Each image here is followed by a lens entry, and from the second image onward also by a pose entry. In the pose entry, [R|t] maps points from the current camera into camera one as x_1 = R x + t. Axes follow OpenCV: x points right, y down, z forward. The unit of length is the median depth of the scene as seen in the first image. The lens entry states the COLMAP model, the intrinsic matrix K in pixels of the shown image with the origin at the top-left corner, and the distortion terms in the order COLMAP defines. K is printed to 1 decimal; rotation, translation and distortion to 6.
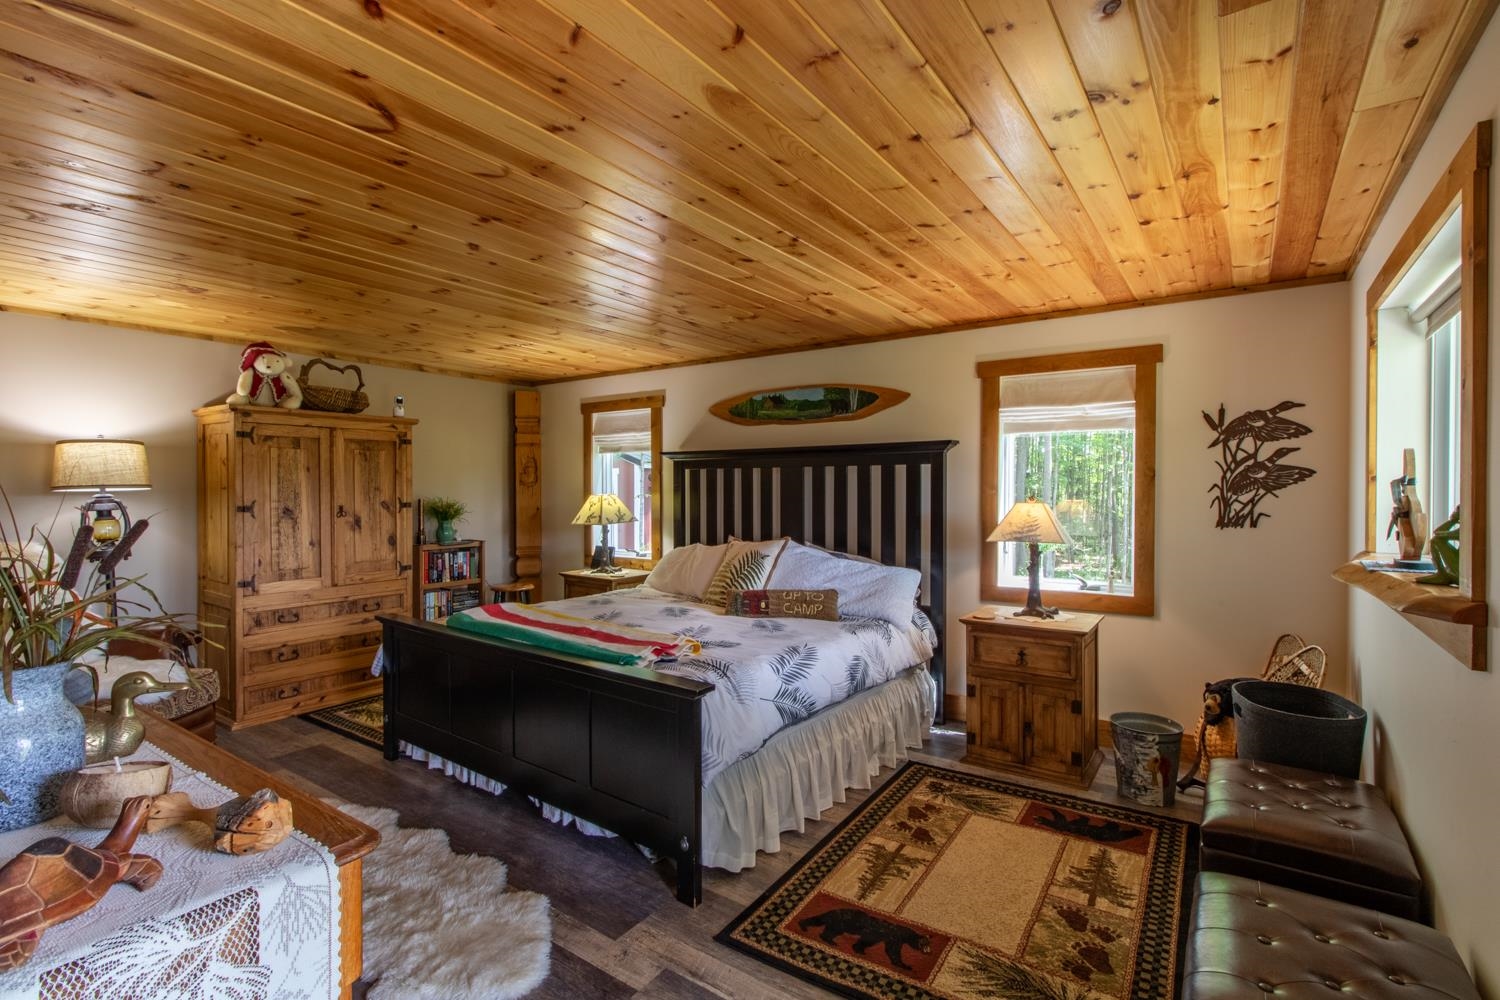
lens RADIAL K [[710.0, 0, 743.5], [0, 710.0, 495.4], [0, 0, 1]] dist [0.007687, -0.000273]
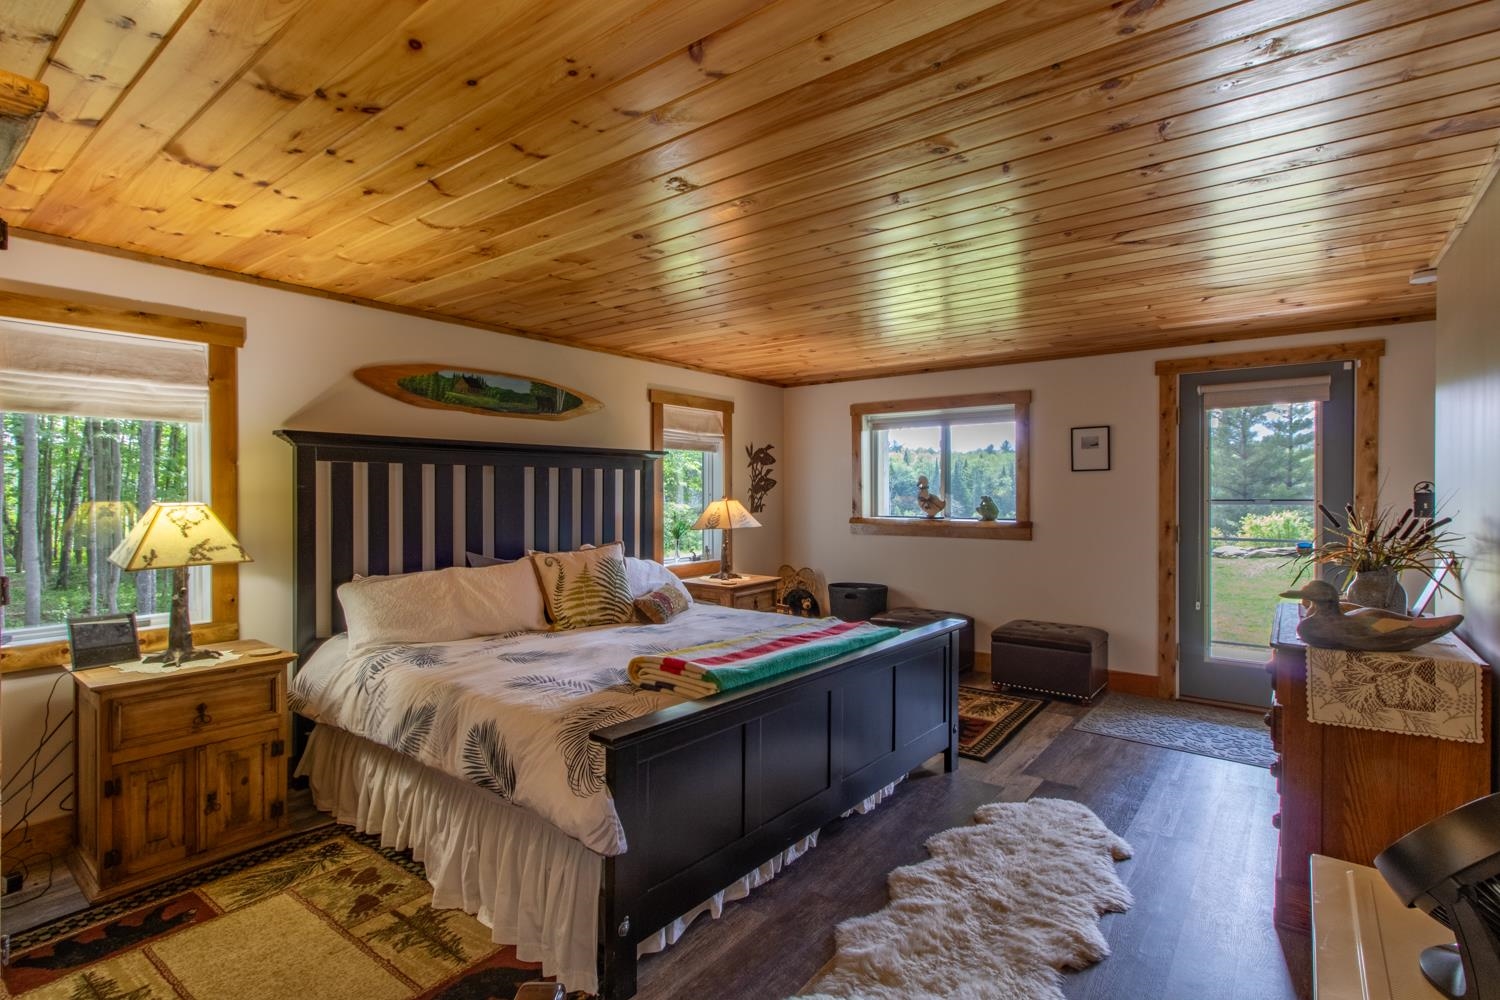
lens RADIAL K [[710.0, 0, 759.4], [0, 710.0, 493.5], [0, 0, 1]] dist [0.007687, -0.000273]
pose [[0.035603, -0.005794, 0.999349, -0.814336], [0.010609, 0.999929, 0.005420, -0.009130], [-0.999310, 0.010409, 0.035662, 0.694831]]
